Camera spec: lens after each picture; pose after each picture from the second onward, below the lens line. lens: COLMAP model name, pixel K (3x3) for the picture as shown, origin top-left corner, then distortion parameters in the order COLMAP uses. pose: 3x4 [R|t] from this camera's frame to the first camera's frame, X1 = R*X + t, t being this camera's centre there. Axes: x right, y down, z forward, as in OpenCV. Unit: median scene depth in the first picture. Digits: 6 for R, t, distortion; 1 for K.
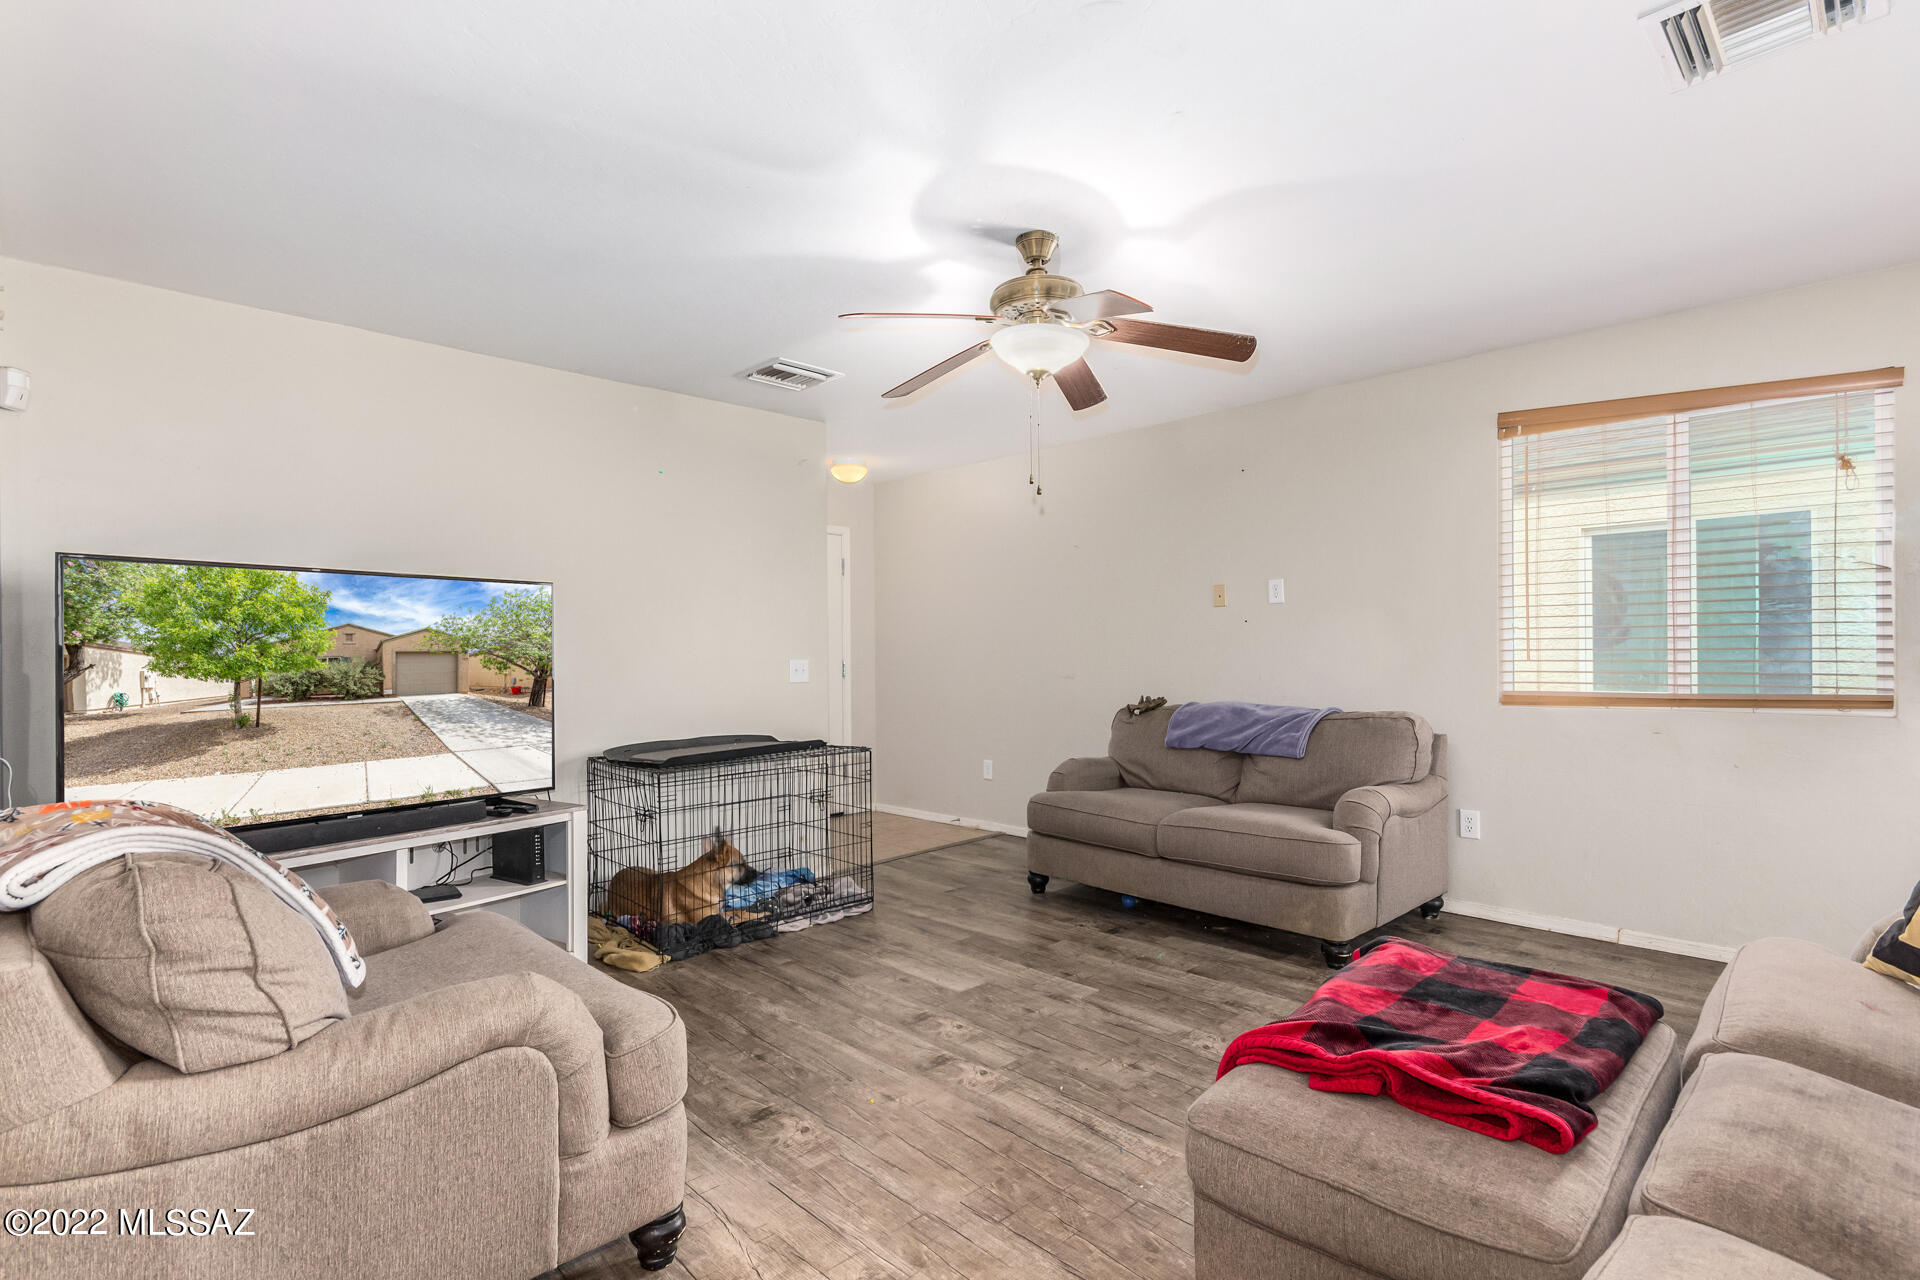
lens RADIAL K [[902.0, 0, 943.7], [0, 902.0, 642.4], [0, 0, 1]] dist [0.001251, 0.000542]
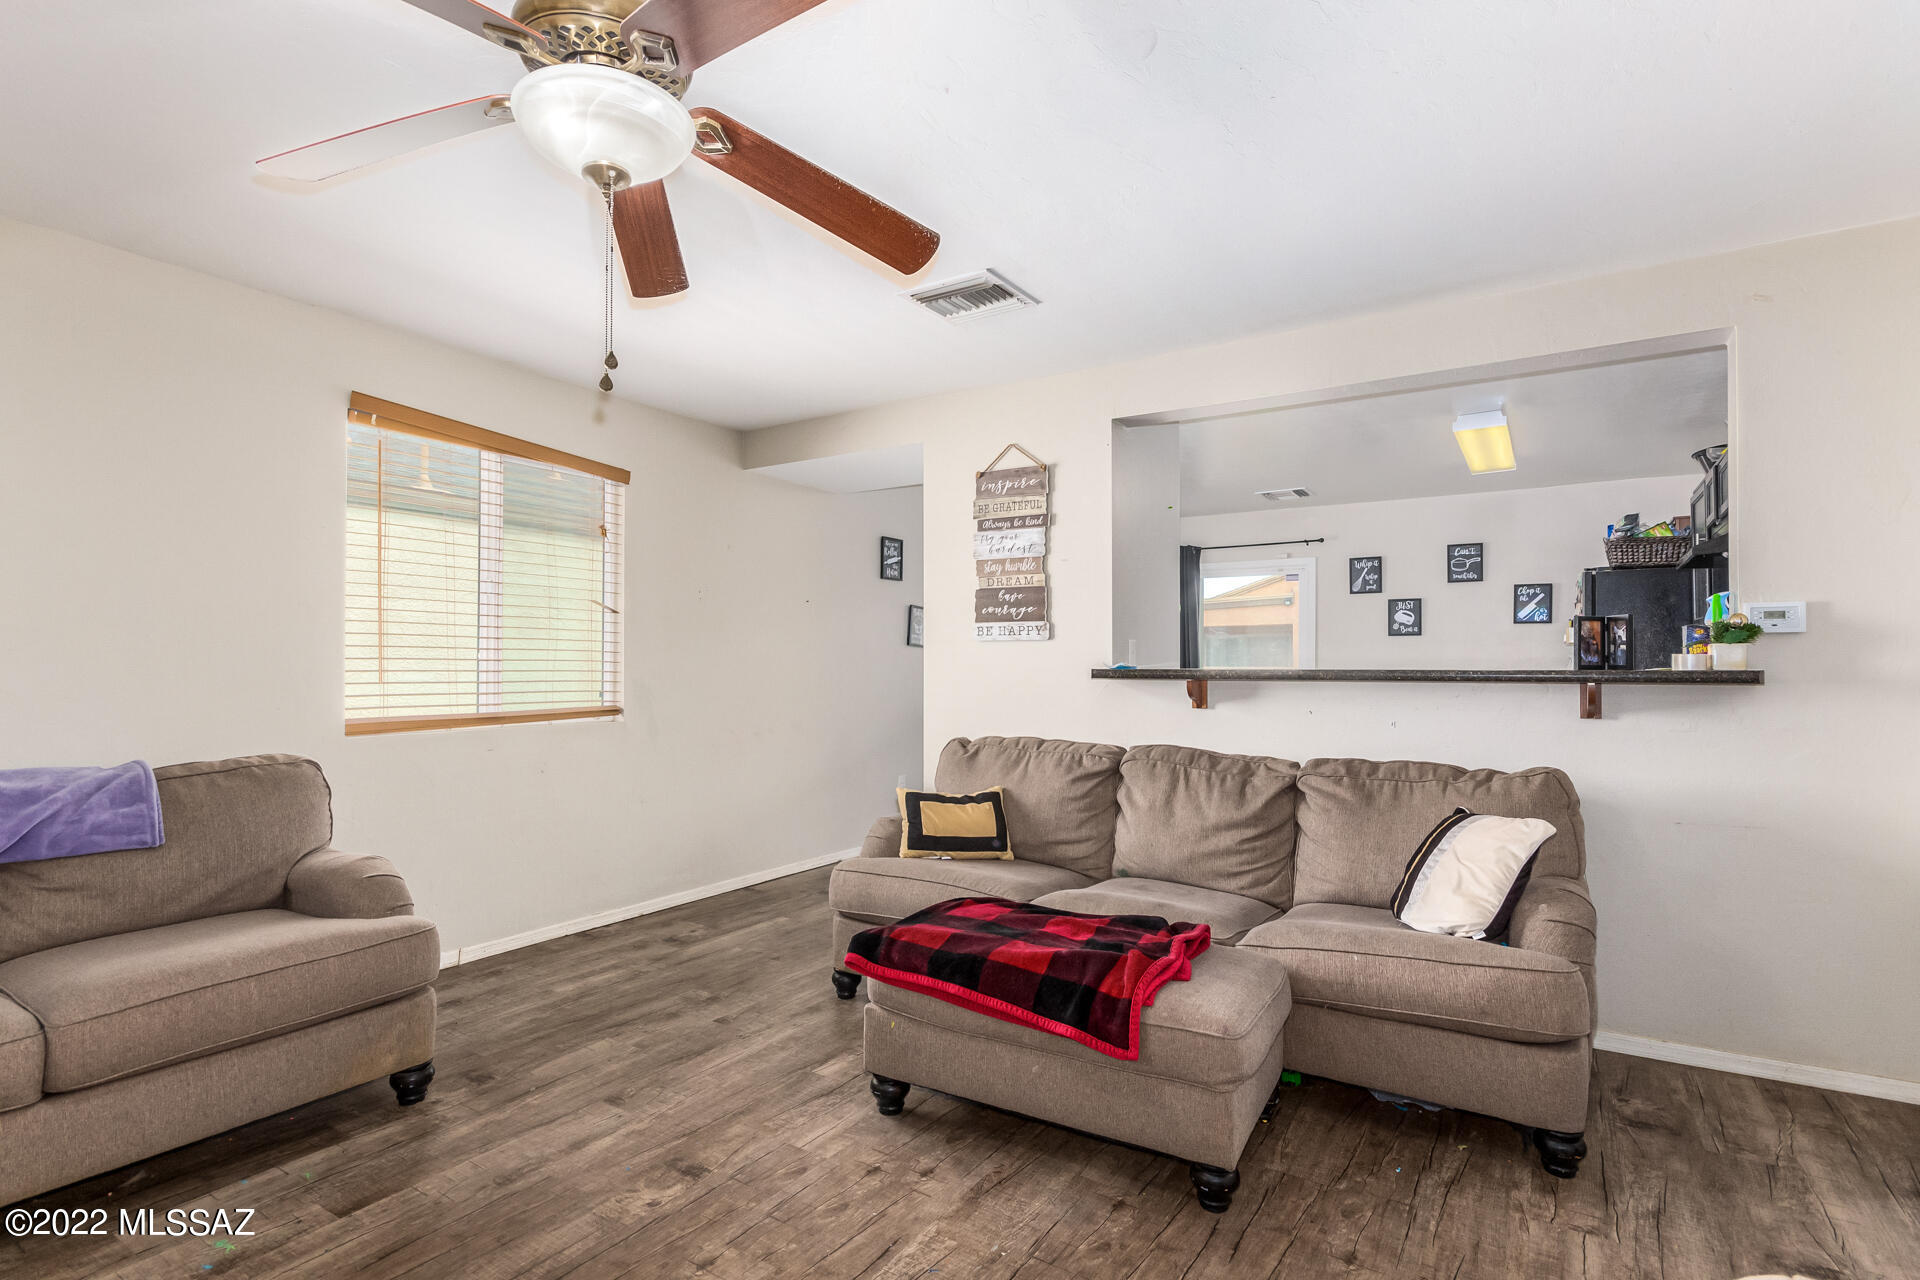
lens RADIAL K [[902.0, 0, 970.5], [0, 902.0, 684.0], [0, 0, 1]] dist [0.001251, 0.000542]
pose [[-0.242360, -0.008368, 0.970150, -0.439131], [-0.014525, 0.999882, 0.004996, 0.010965], [-0.970078, -0.012881, -0.242453, 0.836135]]
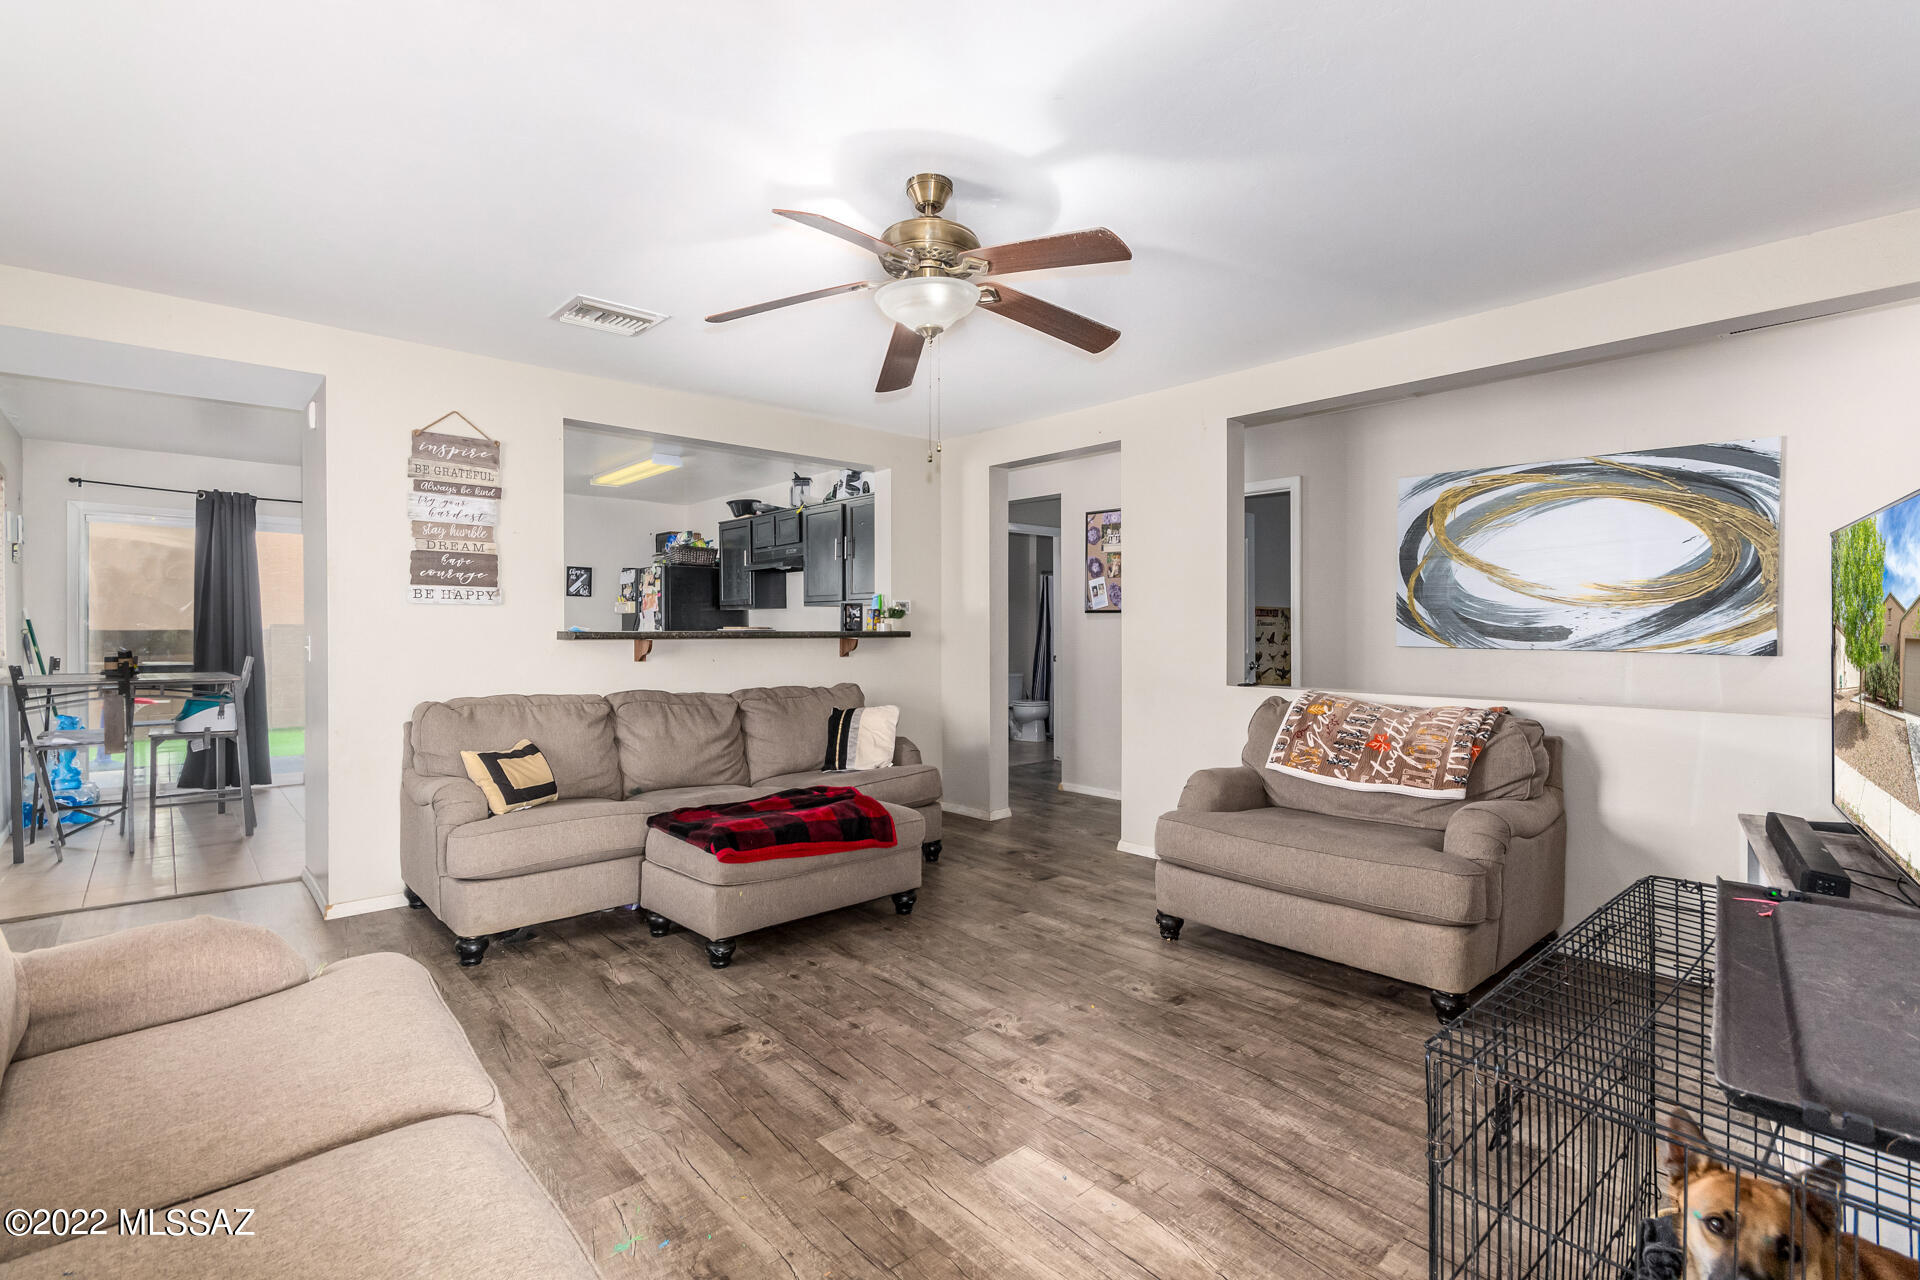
lens RADIAL K [[902.0, 0, 924.5], [0, 902.0, 645.7], [0, 0, 1]] dist [0.001251, 0.000542]
pose [[-0.997766, 0.010841, 0.065920, 0.047153], [0.010954, 0.999939, 0.001361, 0.020408], [-0.065901, 0.002080, -0.997824, 1.756608]]
